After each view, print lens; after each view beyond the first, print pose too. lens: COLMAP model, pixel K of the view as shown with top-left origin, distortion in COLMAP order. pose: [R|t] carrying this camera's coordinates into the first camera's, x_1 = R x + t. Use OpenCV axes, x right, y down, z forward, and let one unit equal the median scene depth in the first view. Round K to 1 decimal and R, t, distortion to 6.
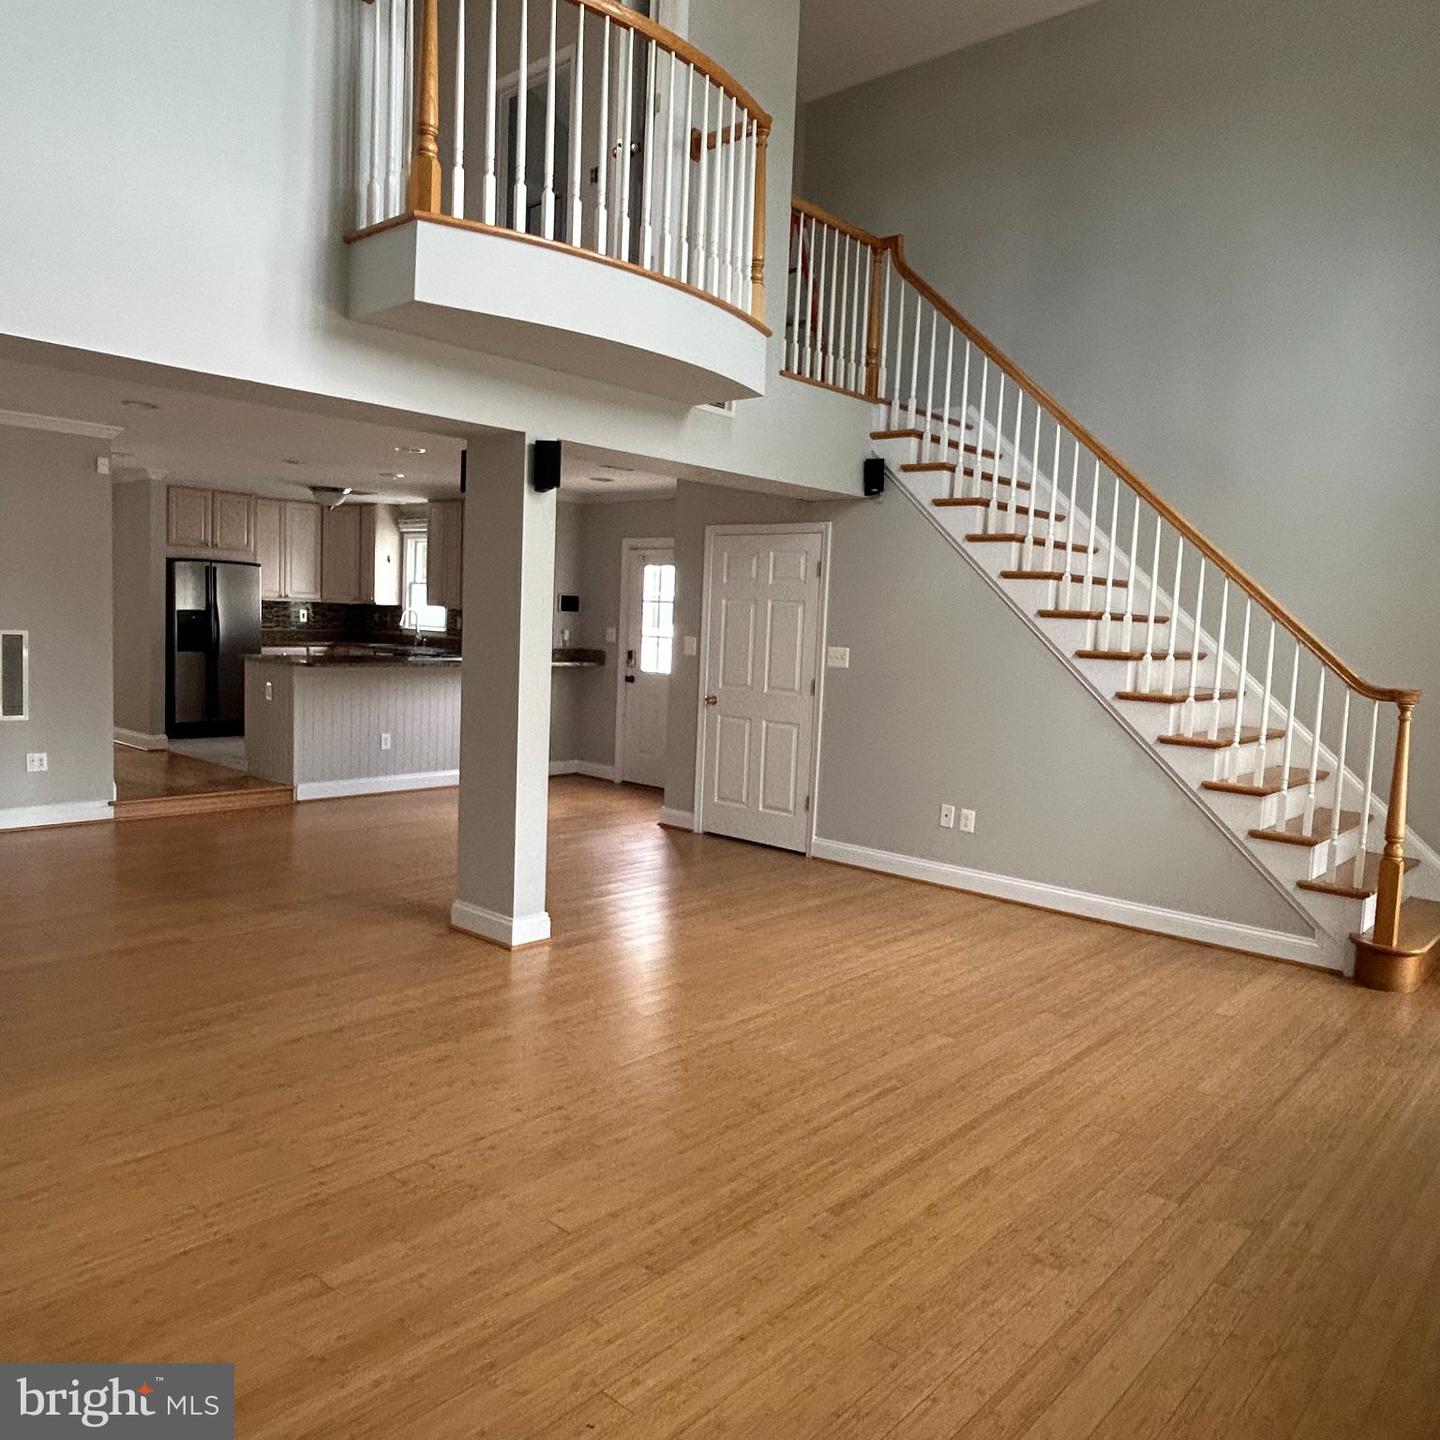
lens RADIAL K [[1117.3, 0, 728.8], [0, 1117.3, 718.2], [0, 0, 1]] dist [0.029040, -0.018564]
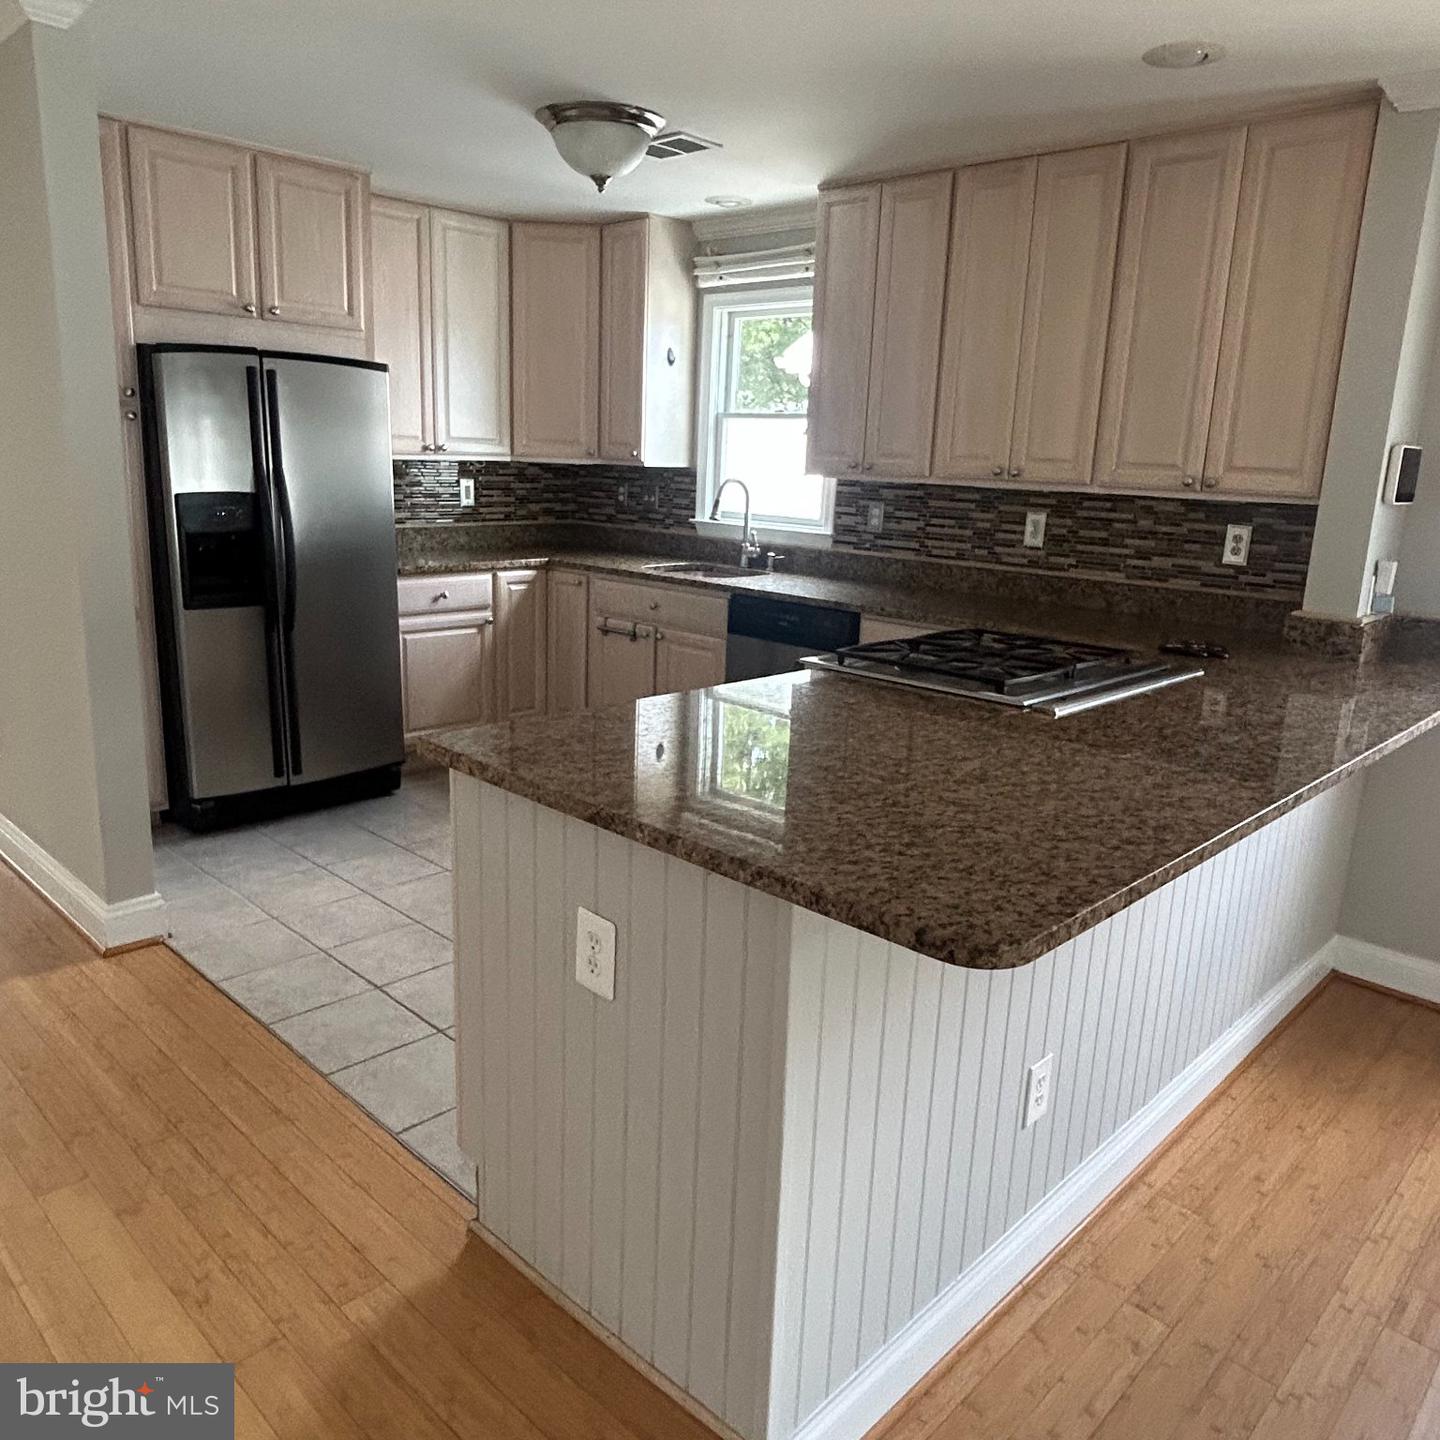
lens RADIAL K [[1117.3, 0, 712.1], [0, 1117.3, 721.9], [0, 0, 1]] dist [0.029040, -0.018564]
pose [[0.997796, 0.009325, -0.065698, -0.263203], [0.000032, 0.990009, 0.141006, -0.066551], [0.066357, -0.140698, 0.987826, 0.575178]]
